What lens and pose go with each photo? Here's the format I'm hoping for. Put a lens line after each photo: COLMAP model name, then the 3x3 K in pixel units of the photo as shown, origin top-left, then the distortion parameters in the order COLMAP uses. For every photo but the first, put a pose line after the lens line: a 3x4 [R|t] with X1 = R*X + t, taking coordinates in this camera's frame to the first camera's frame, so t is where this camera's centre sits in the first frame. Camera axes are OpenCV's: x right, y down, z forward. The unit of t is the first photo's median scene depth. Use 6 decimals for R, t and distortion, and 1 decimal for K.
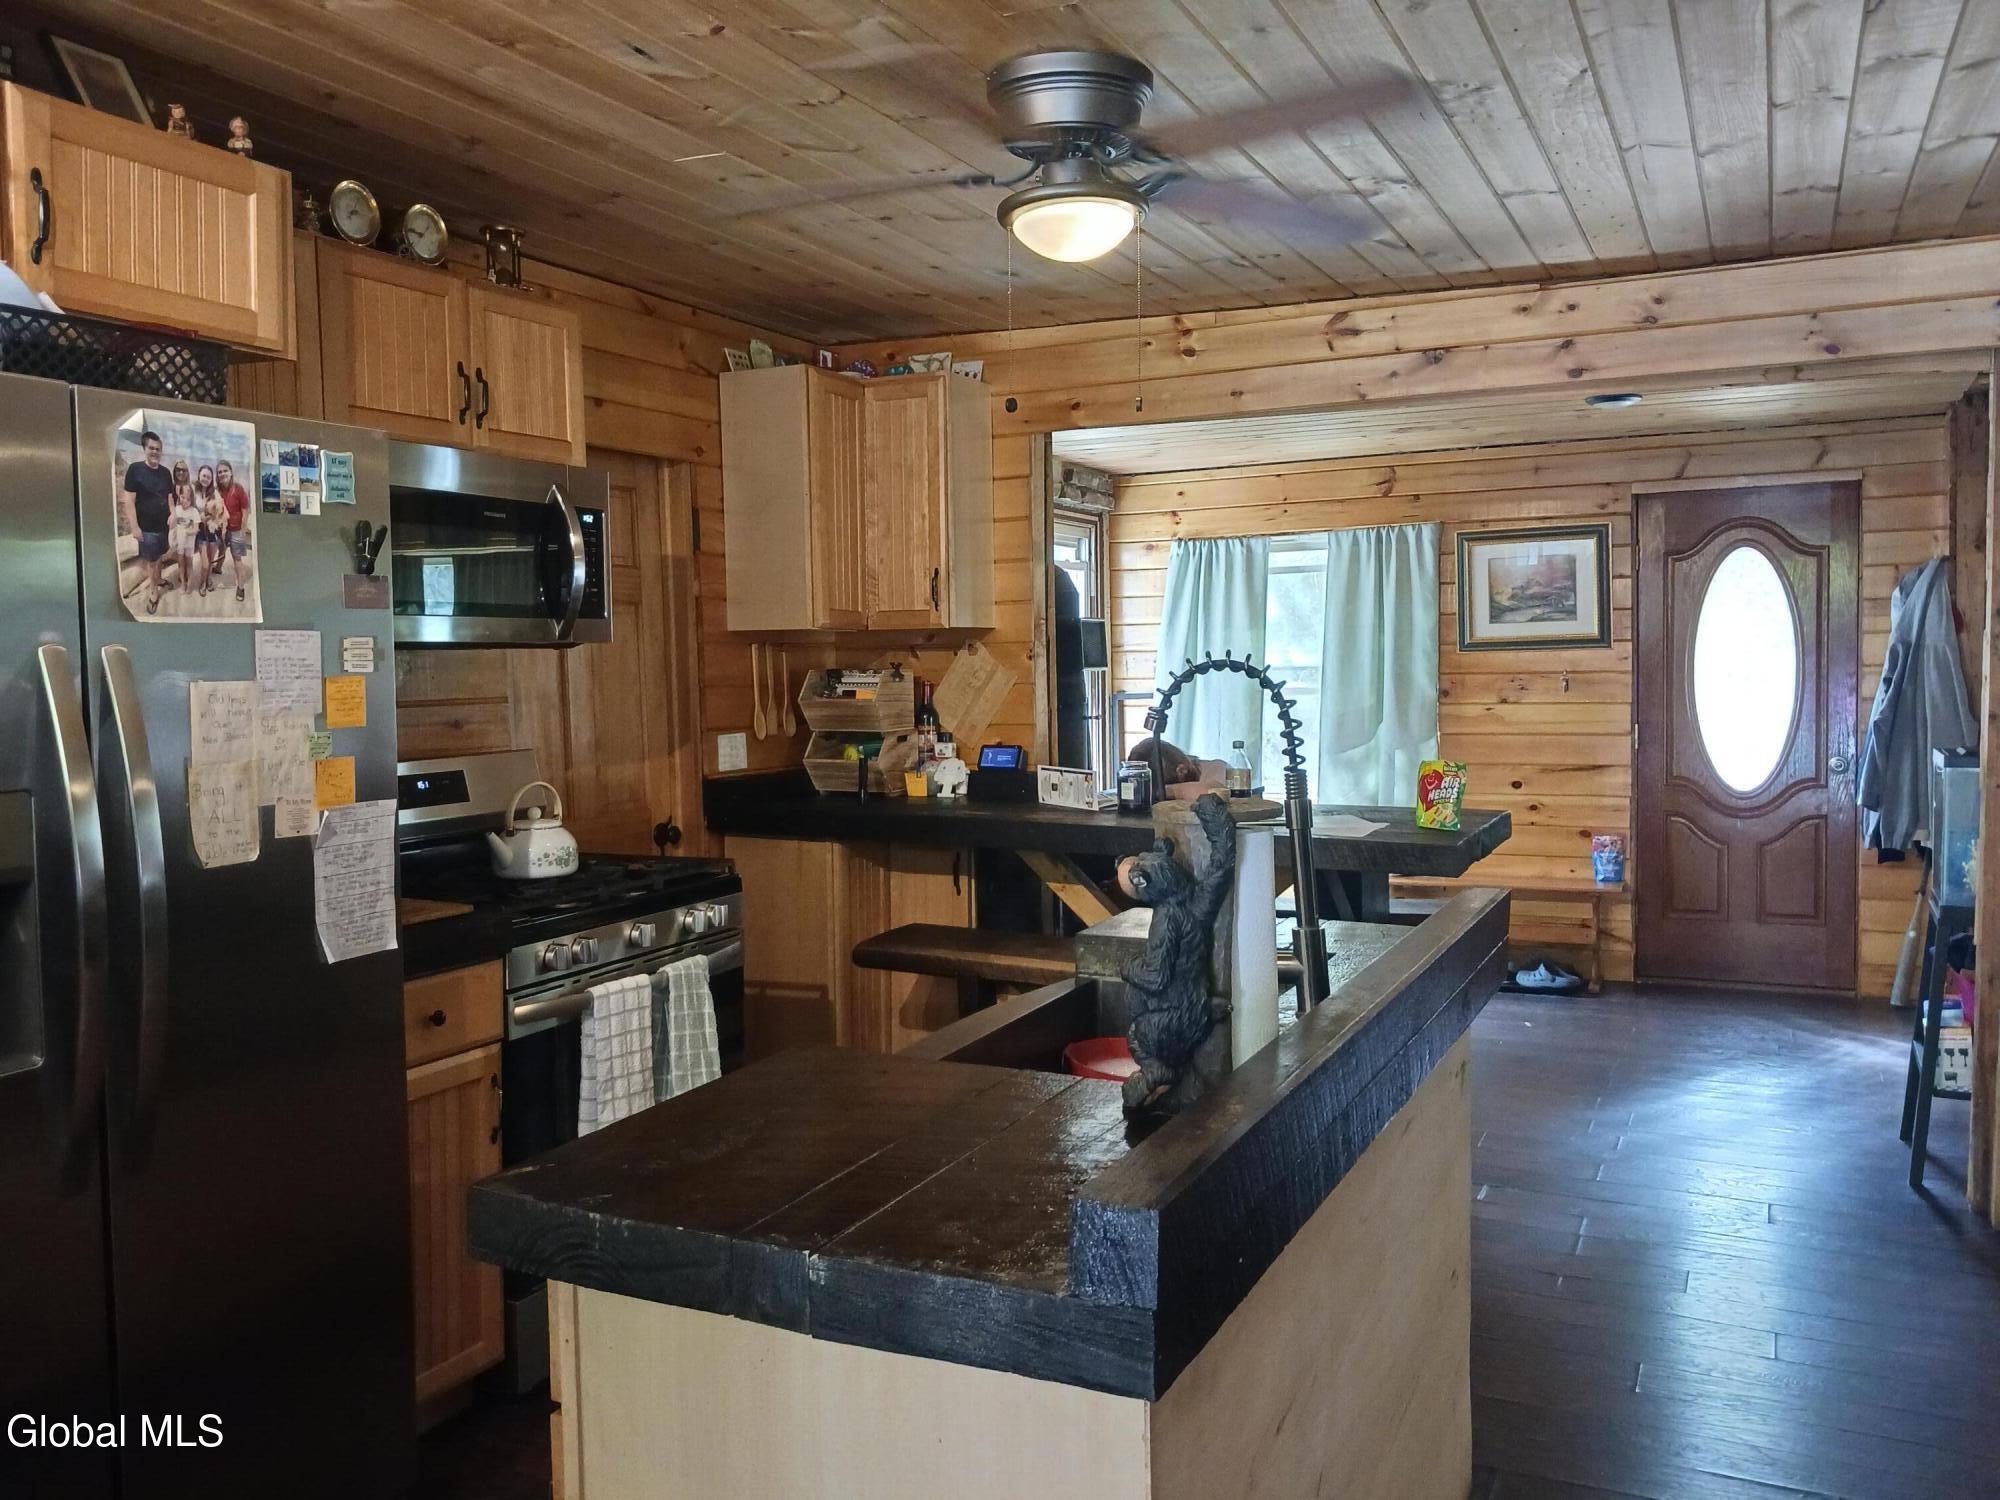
lens RADIAL K [[1581.8, 0, 1001.4], [0, 1581.8, 742.7], [0, 0, 1]] dist [0.006894, -0.002259]
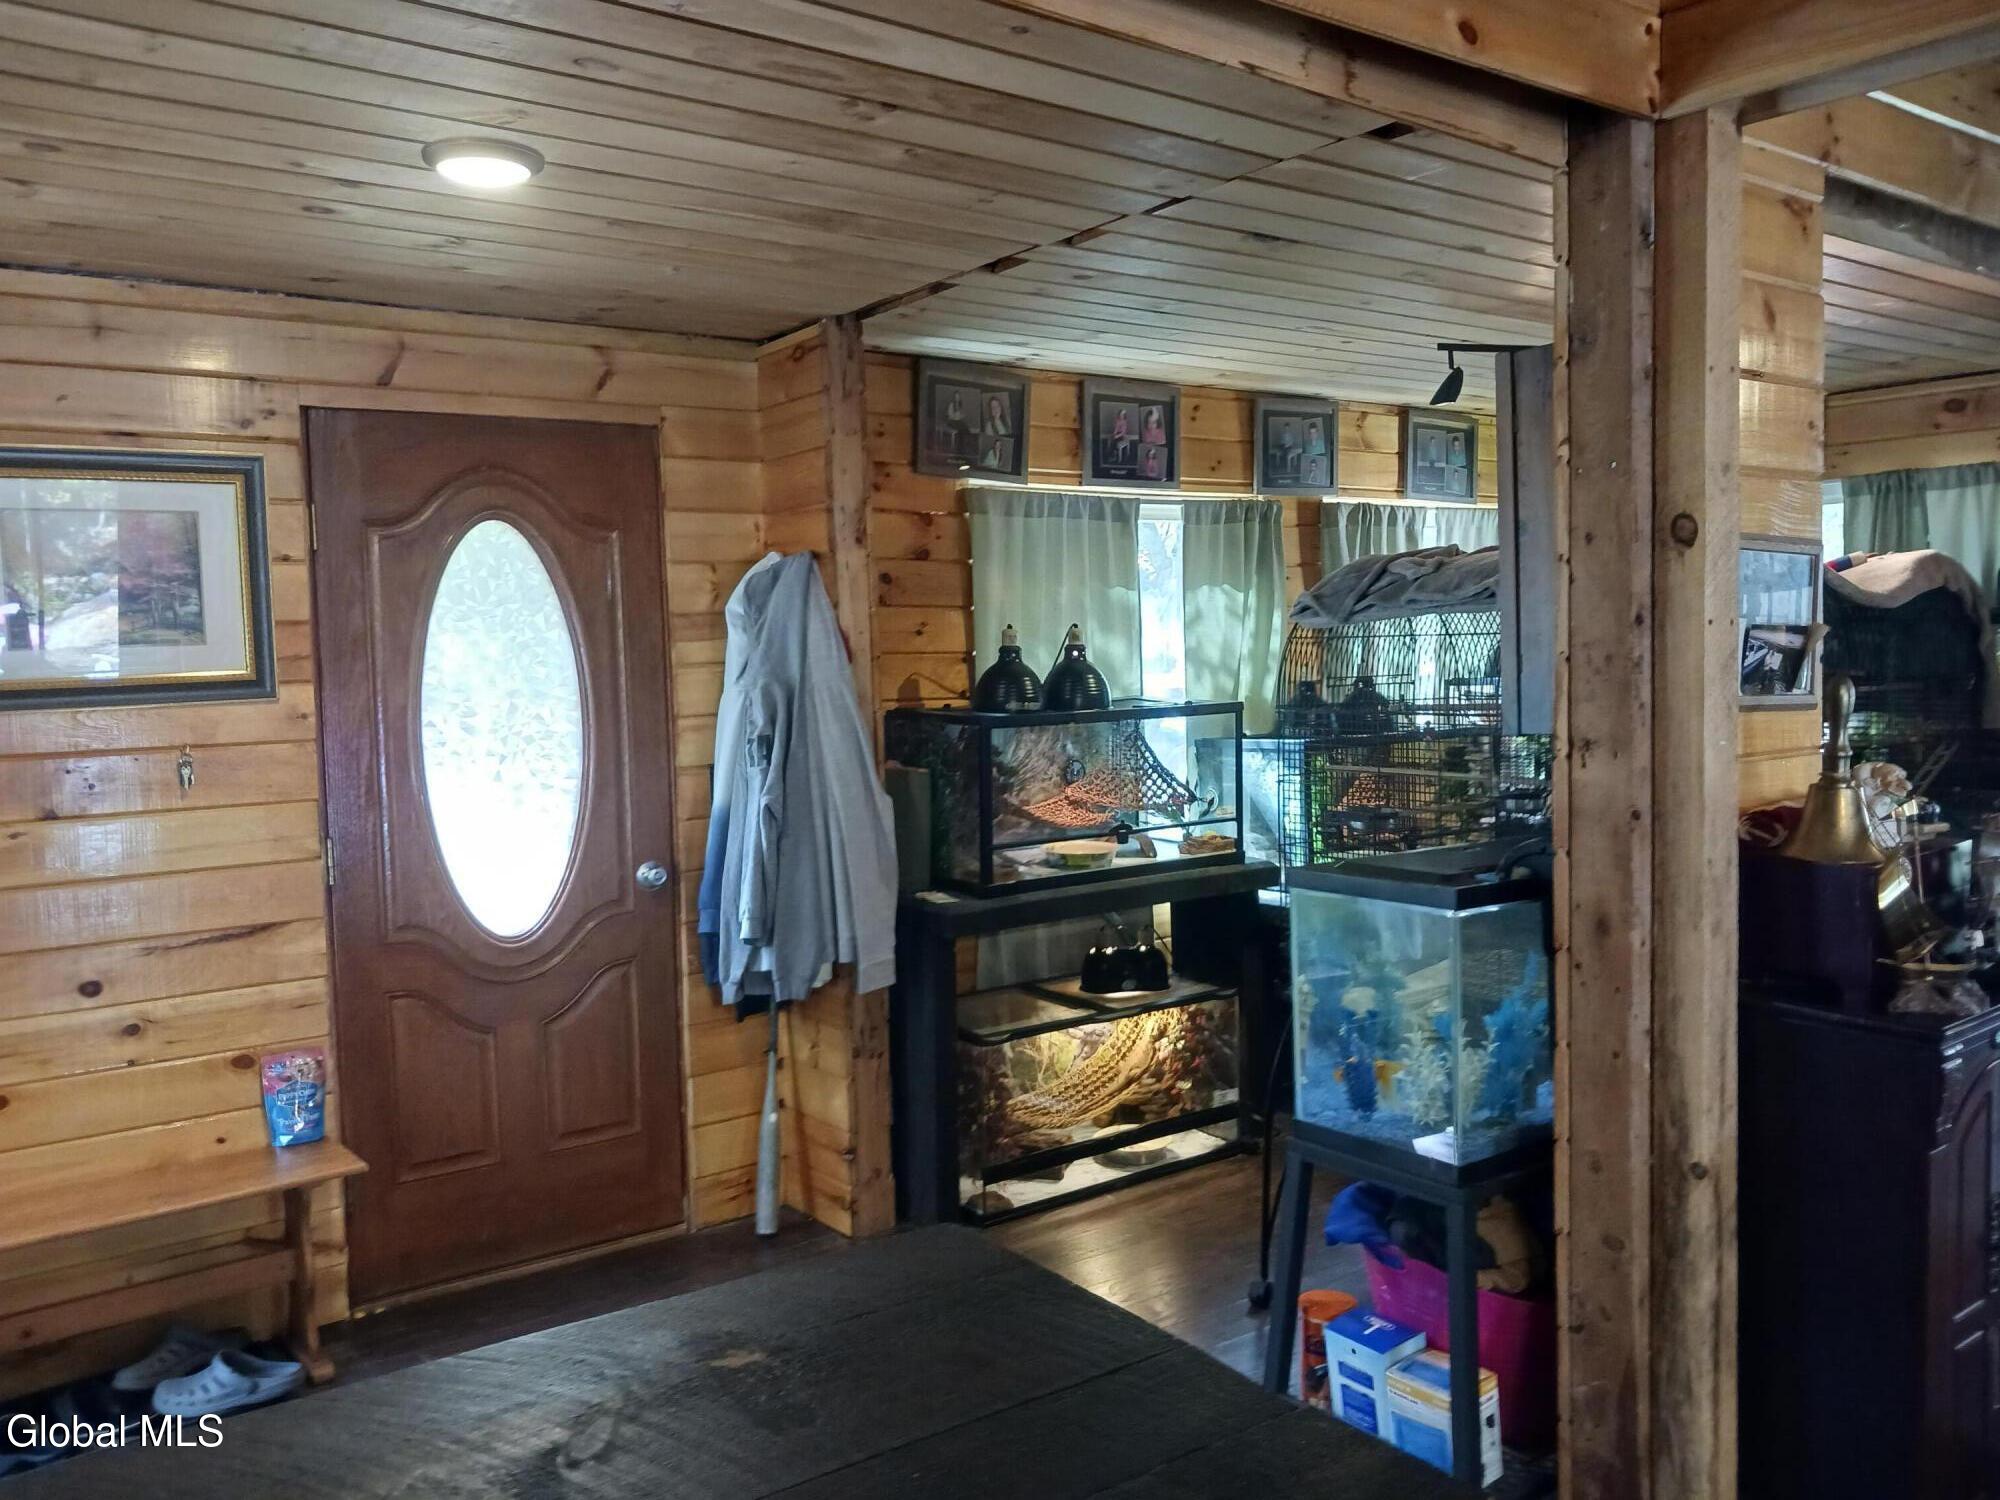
lens RADIAL K [[1581.8, 0, 998.5], [0, 1581.8, 739.4], [0, 0, 1]] dist [0.006894, -0.002259]
pose [[0.467413, -0.049876, 0.882631, 0.037024], [0.065002, 0.997644, 0.021952, -0.042367], [-0.881646, 0.047112, 0.469553, 0.548391]]
